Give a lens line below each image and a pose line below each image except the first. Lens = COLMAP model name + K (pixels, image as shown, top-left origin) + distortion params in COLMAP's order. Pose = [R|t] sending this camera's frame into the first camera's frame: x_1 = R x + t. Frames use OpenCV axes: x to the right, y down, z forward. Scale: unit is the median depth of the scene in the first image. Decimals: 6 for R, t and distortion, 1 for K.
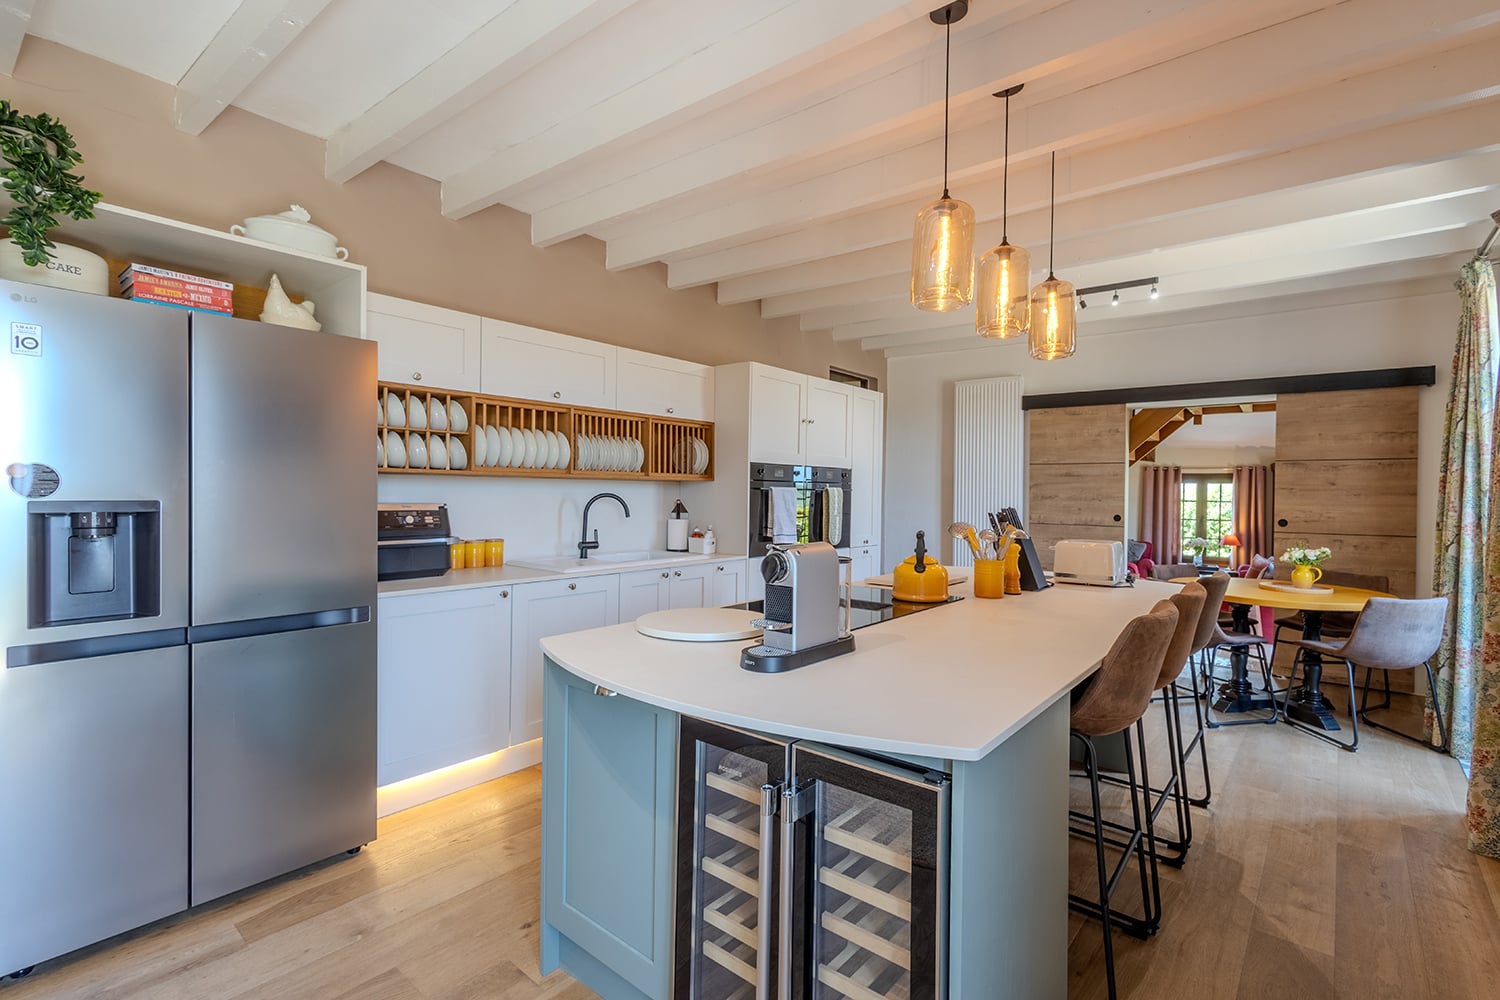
lens RADIAL K [[702.6, 0, 748.3], [0, 702.6, 498.9], [0, 0, 1]] dist [0.004305, 0.002329]
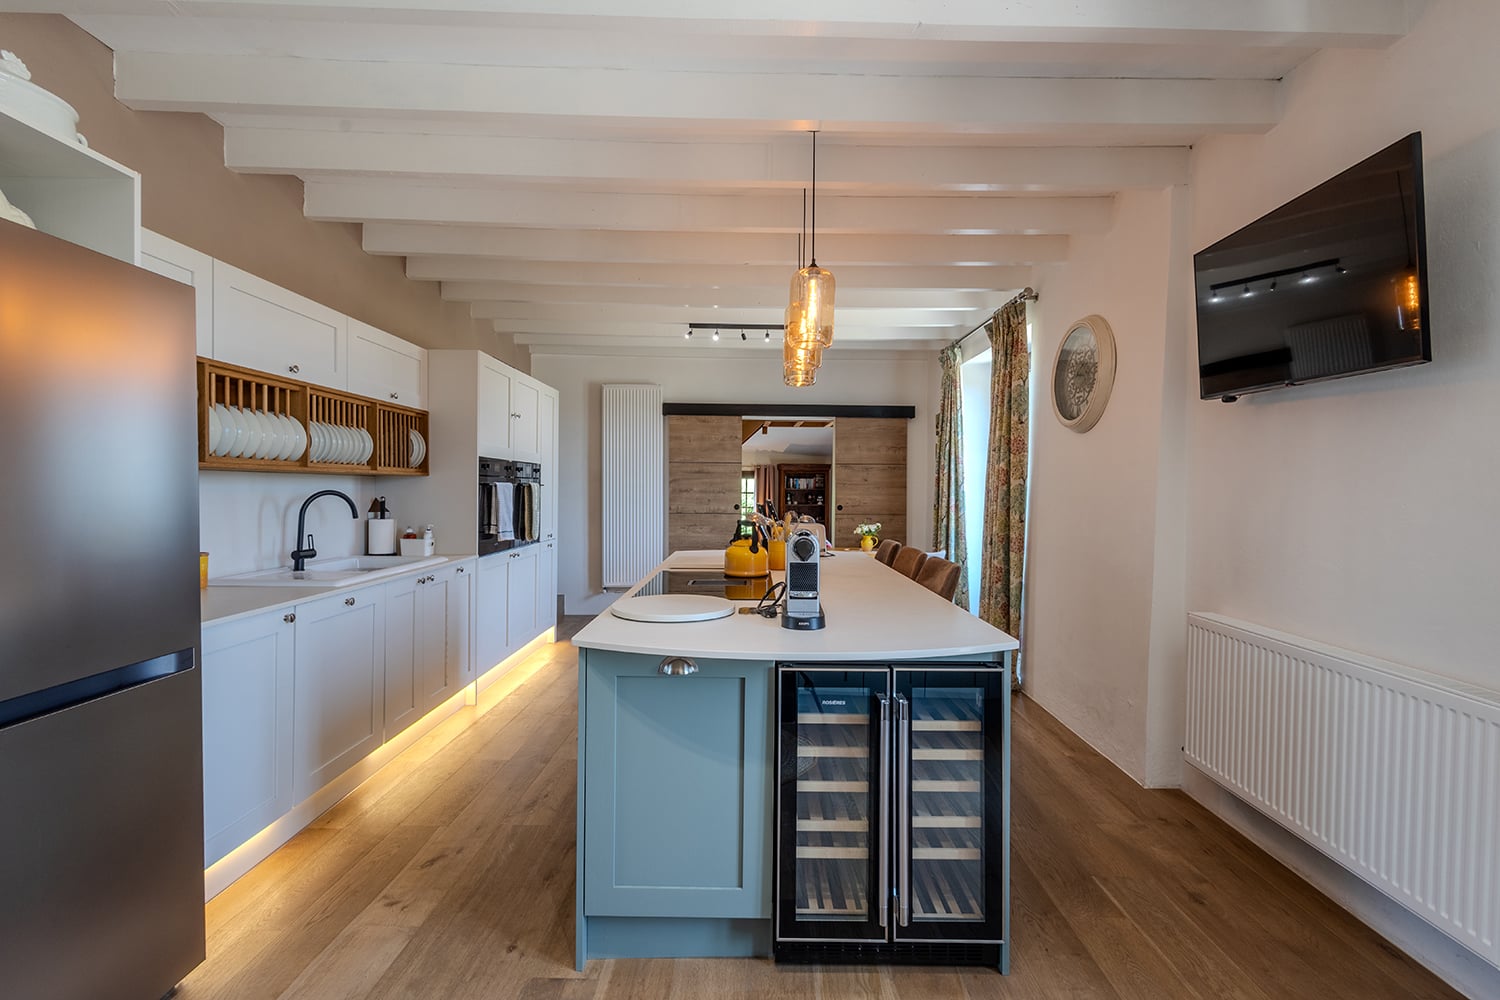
lens RADIAL K [[702.6, 0, 750.2], [0, 702.6, 500.1], [0, 0, 1]] dist [0.004305, 0.002329]
pose [[0.763182, -0.016360, 0.645976, -0.326859], [0.008923, 0.999851, 0.014780, -0.003983], [-0.646122, -0.005515, 0.763214, 0.035208]]
